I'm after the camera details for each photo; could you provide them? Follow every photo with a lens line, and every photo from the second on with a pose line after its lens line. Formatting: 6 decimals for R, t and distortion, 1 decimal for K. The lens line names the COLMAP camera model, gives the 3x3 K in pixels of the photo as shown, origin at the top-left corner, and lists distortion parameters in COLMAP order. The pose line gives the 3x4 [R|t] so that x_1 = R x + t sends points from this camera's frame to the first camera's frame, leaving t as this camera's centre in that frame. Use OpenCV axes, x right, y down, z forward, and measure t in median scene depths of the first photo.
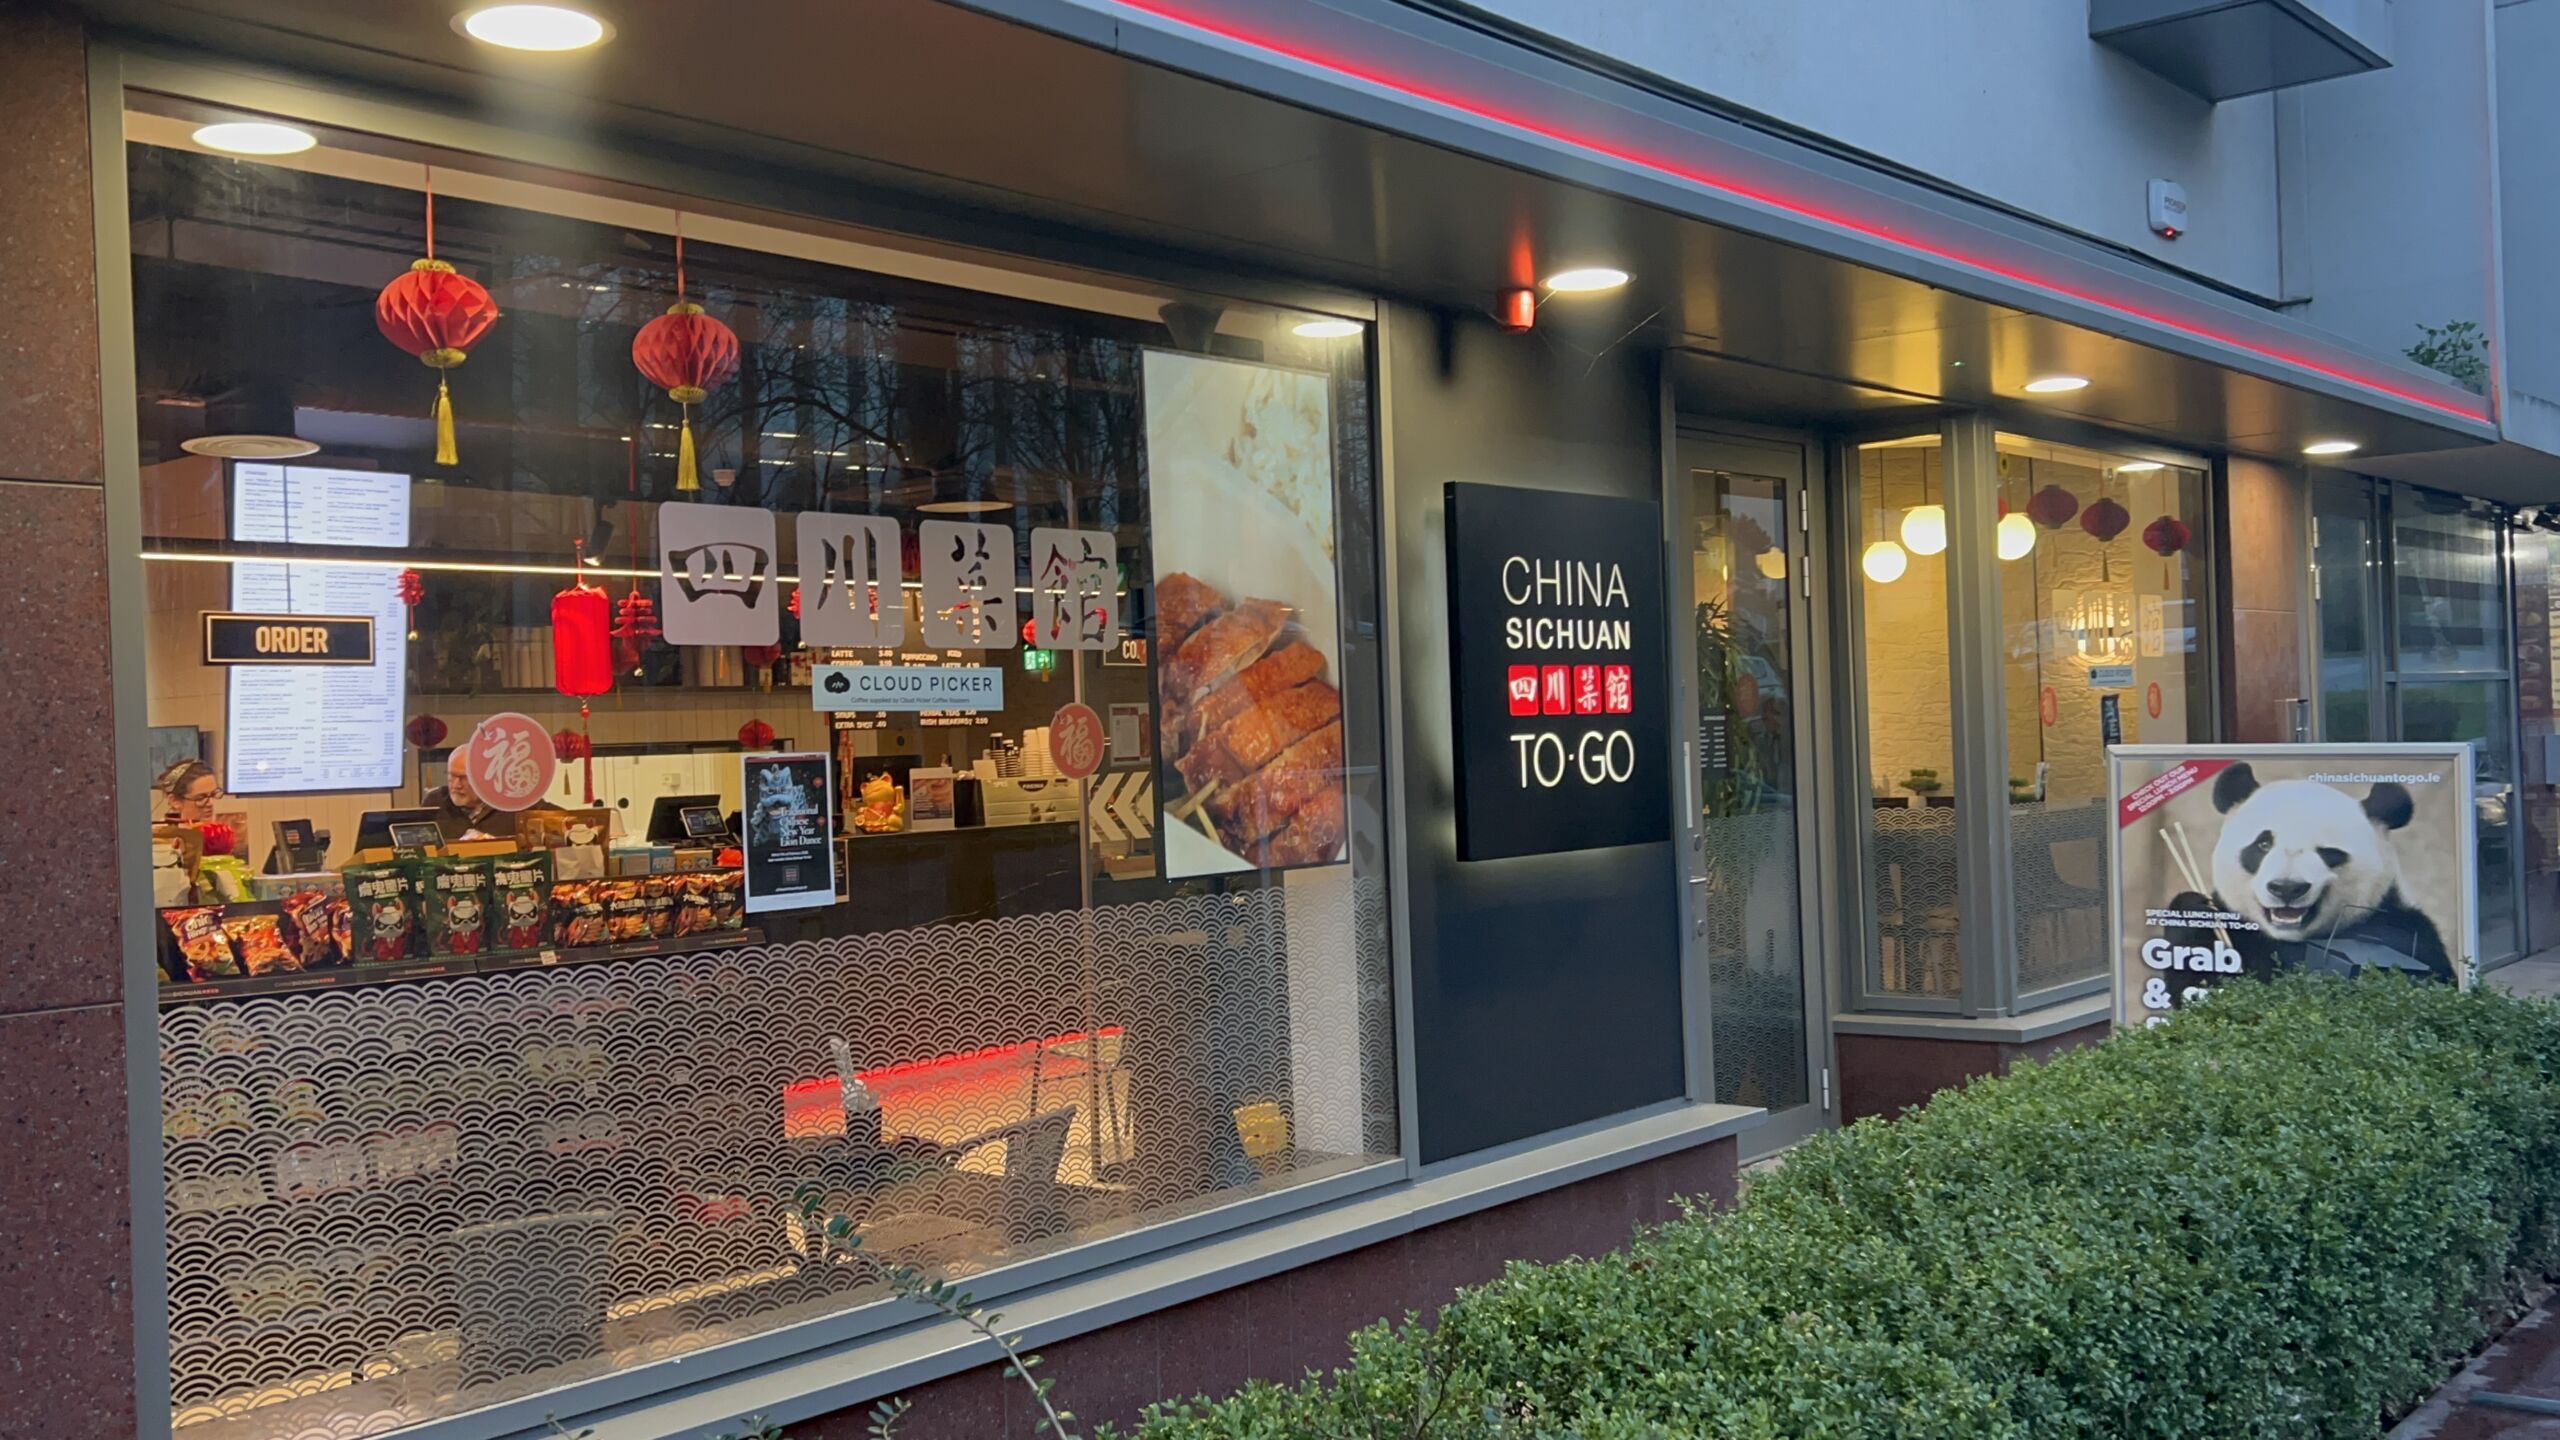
lens RADIAL K [[2379.8, 0, 1264.2], [0, 2379.8, 726.7], [0, 0, 1]] dist [0.039756, -0.011391]
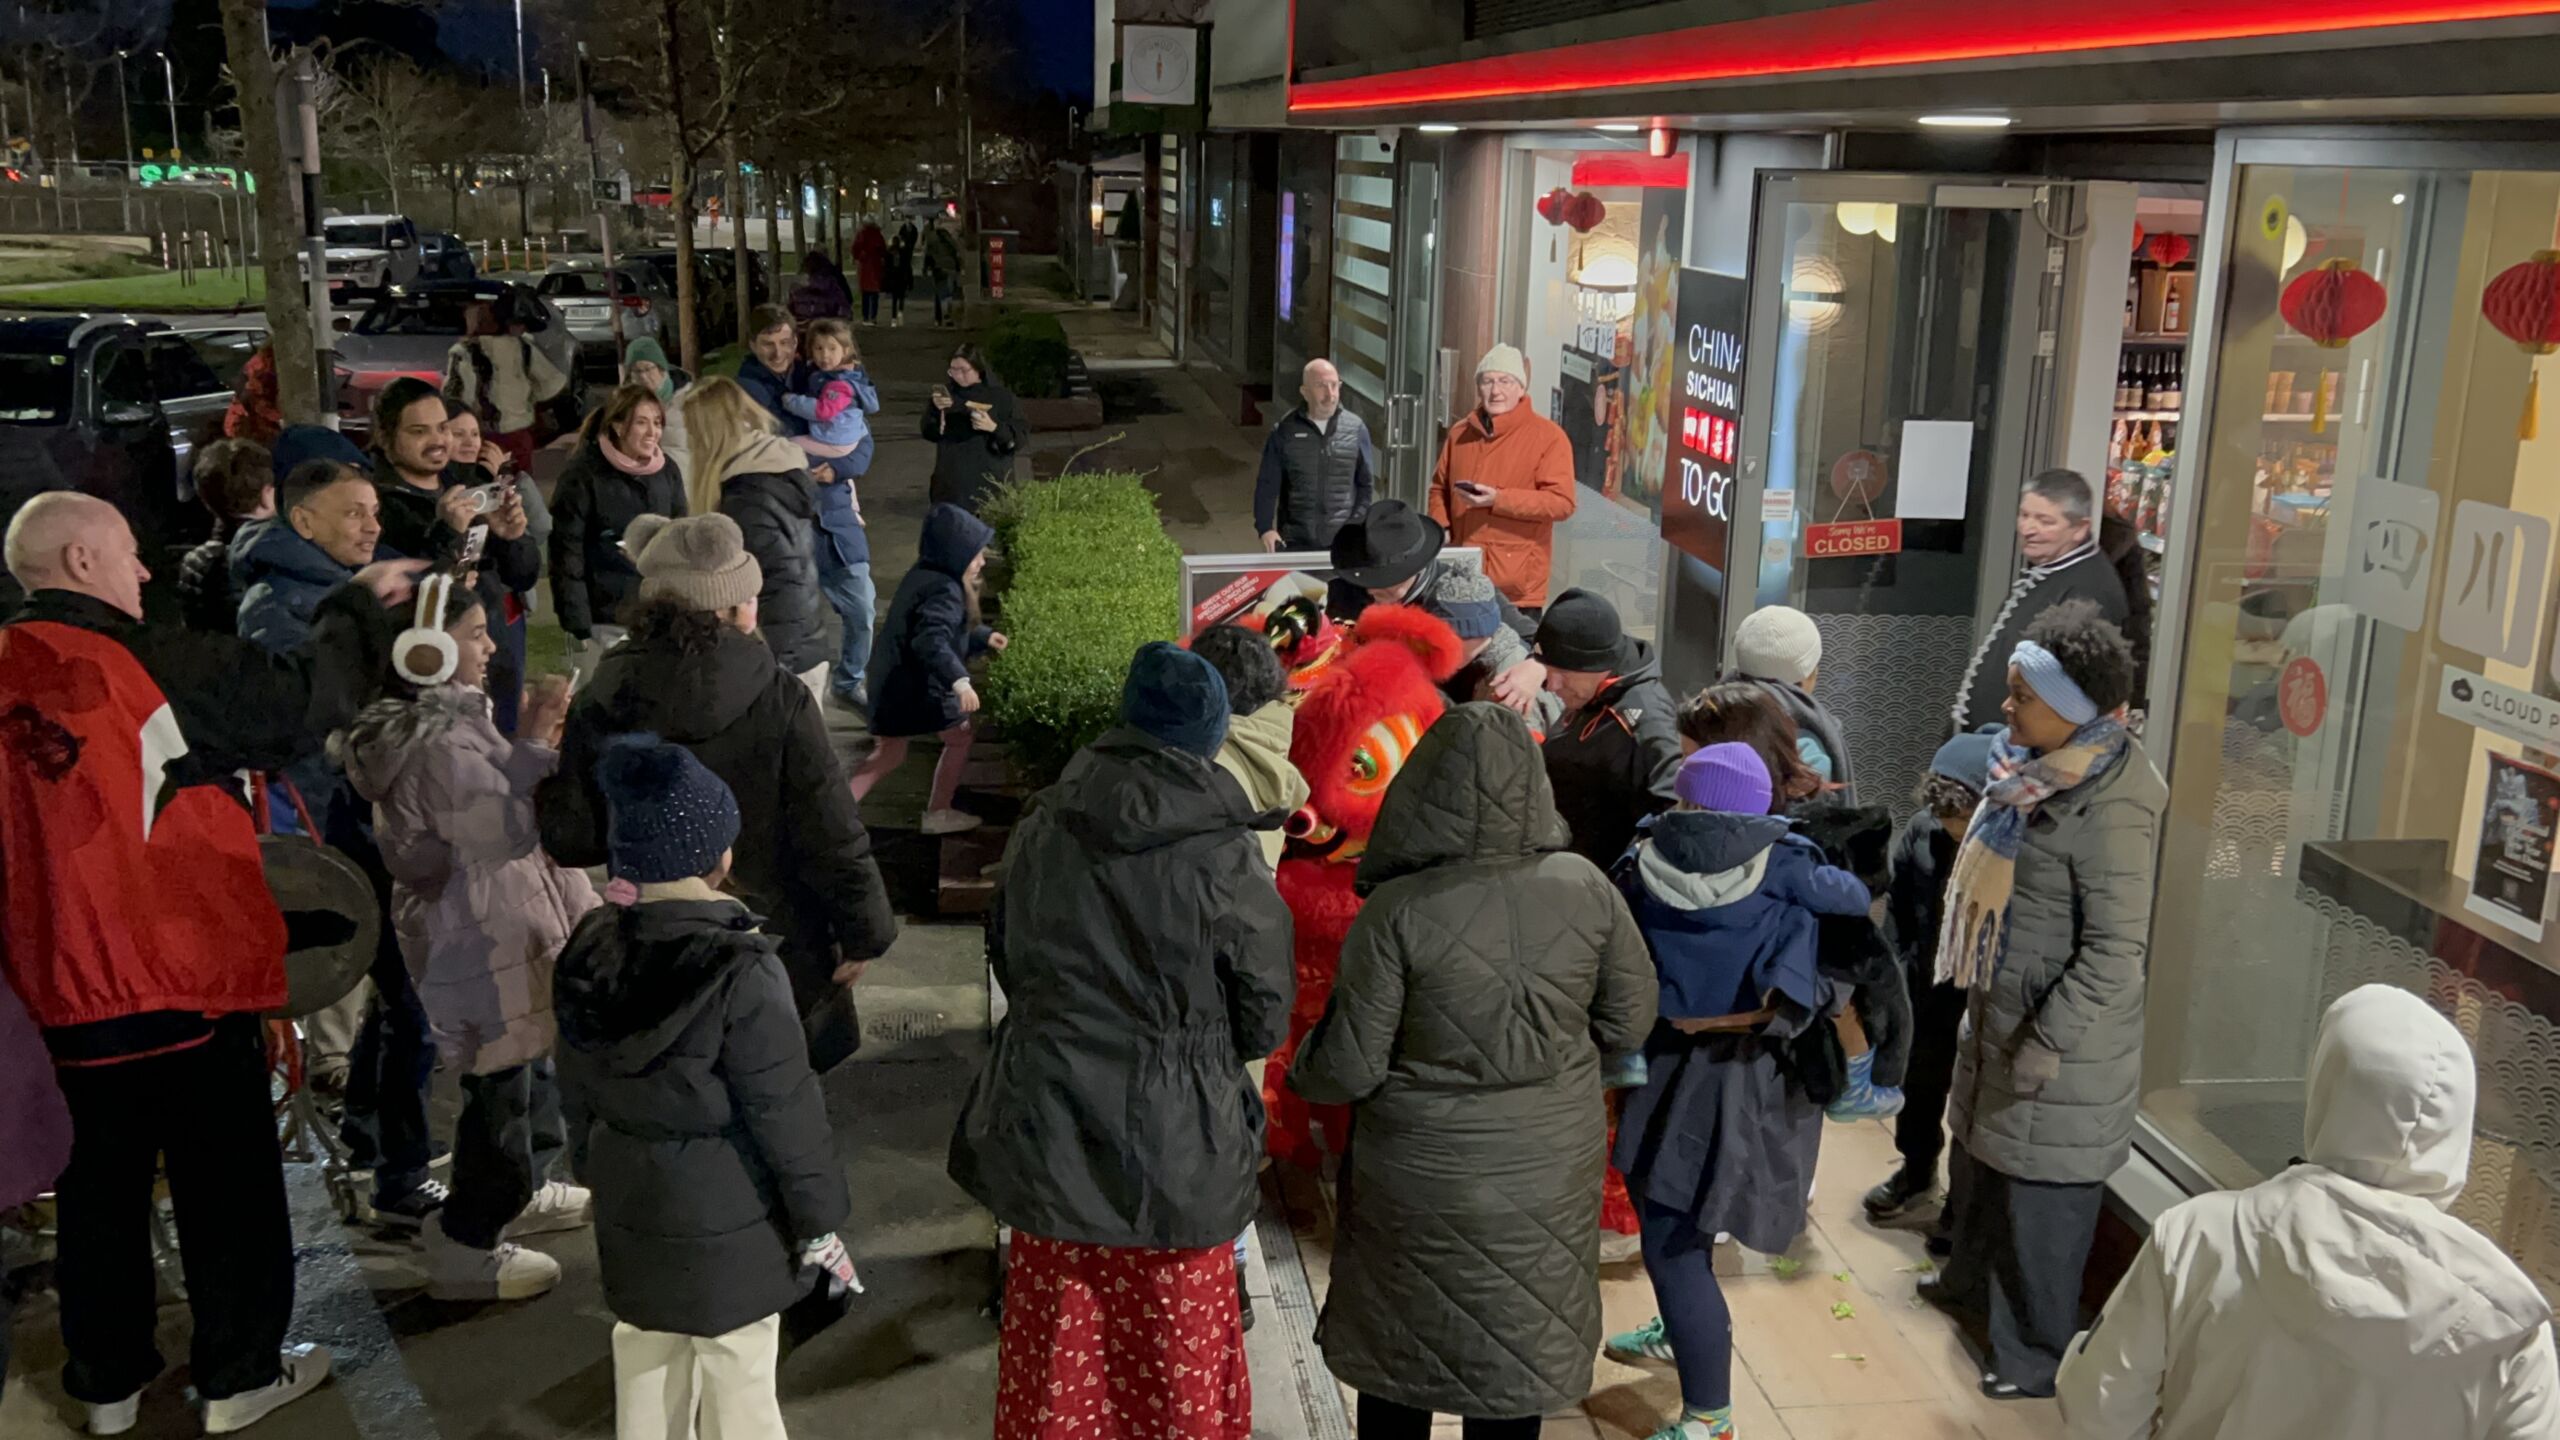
lens RADIAL K [[2381.3, 0, 1280.0], [0, 2381.3, 720.0], [0, 0, 1]] dist [0.037926, -0.011126]
pose [[-0.674042, 0.190146, -0.713801, 1.177160], [0.005782, 0.967631, 0.252303, -0.184074], [0.738670, 0.165936, -0.653324, 1.636204]]
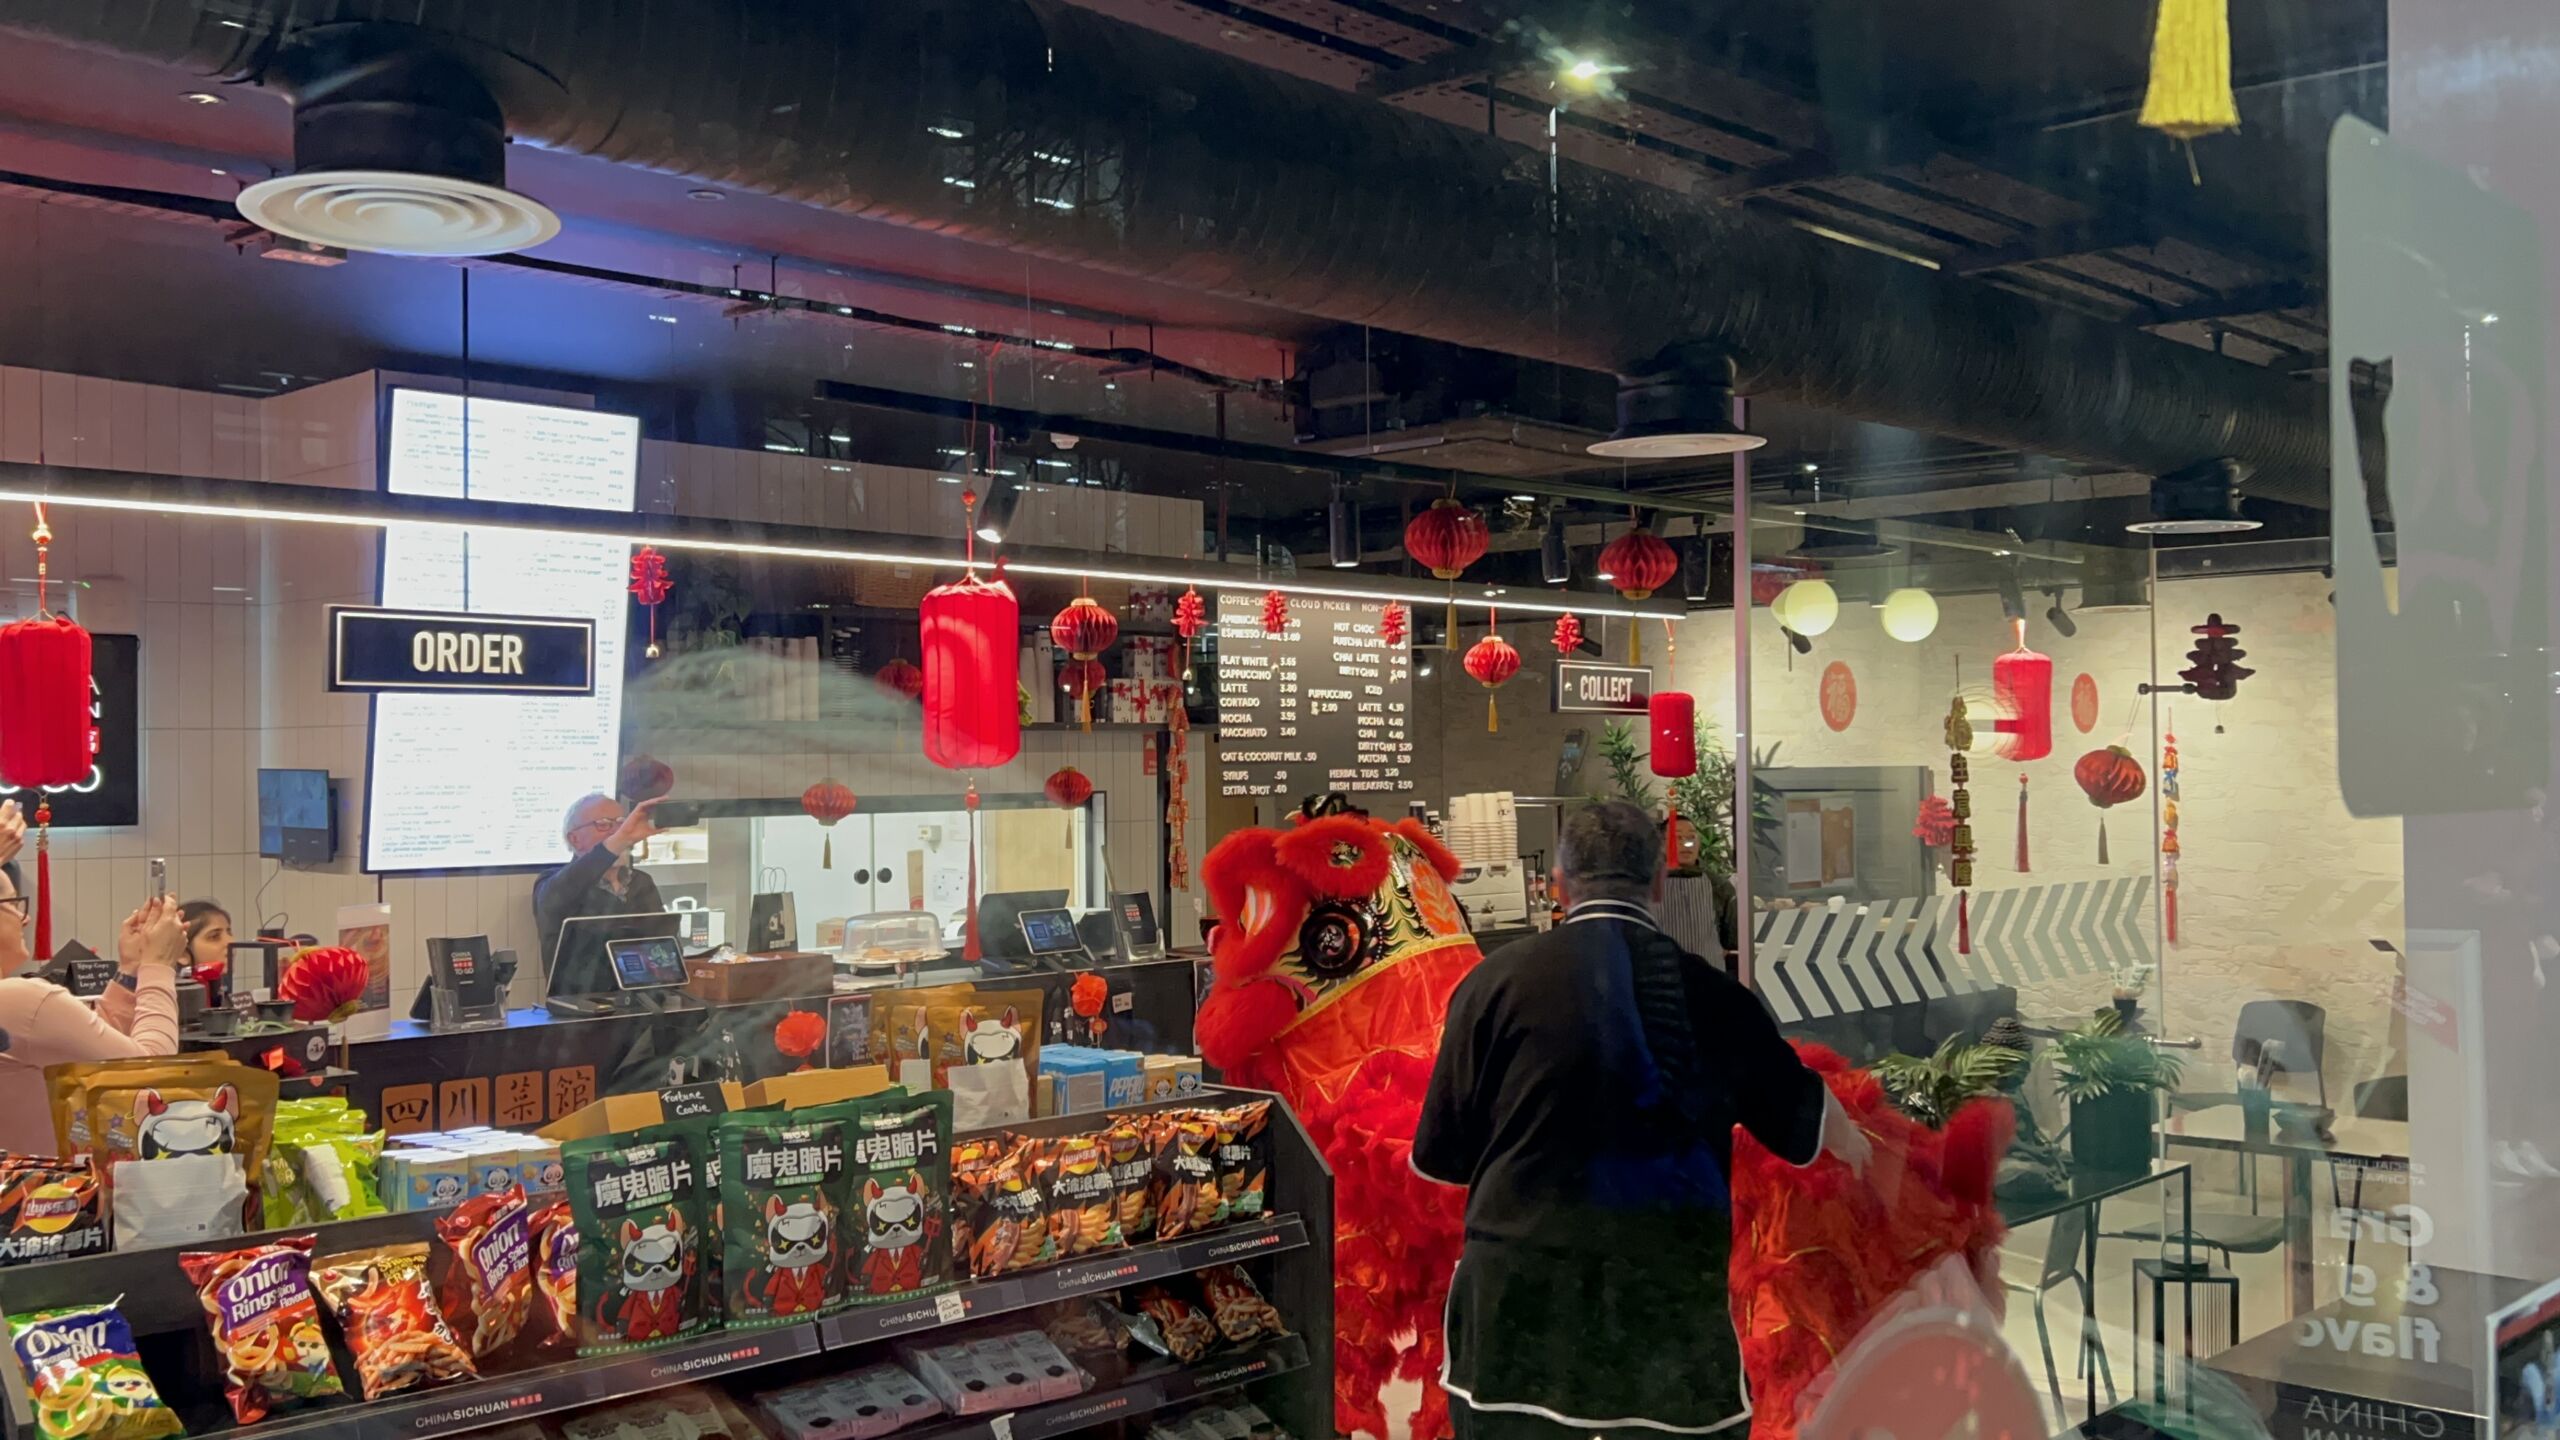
lens RADIAL K [[2343.8, 0, 1280.0], [0, 2343.8, 720.0], [0, 0, 1]] dist [0.052813, -0.000628]
pose [[0.998370, 0.028098, -0.049674, -0.210771], [-0.028567, 0.999553, -0.008766, -0.025419], [0.049406, 0.010171, 0.998727, 0.509829]]
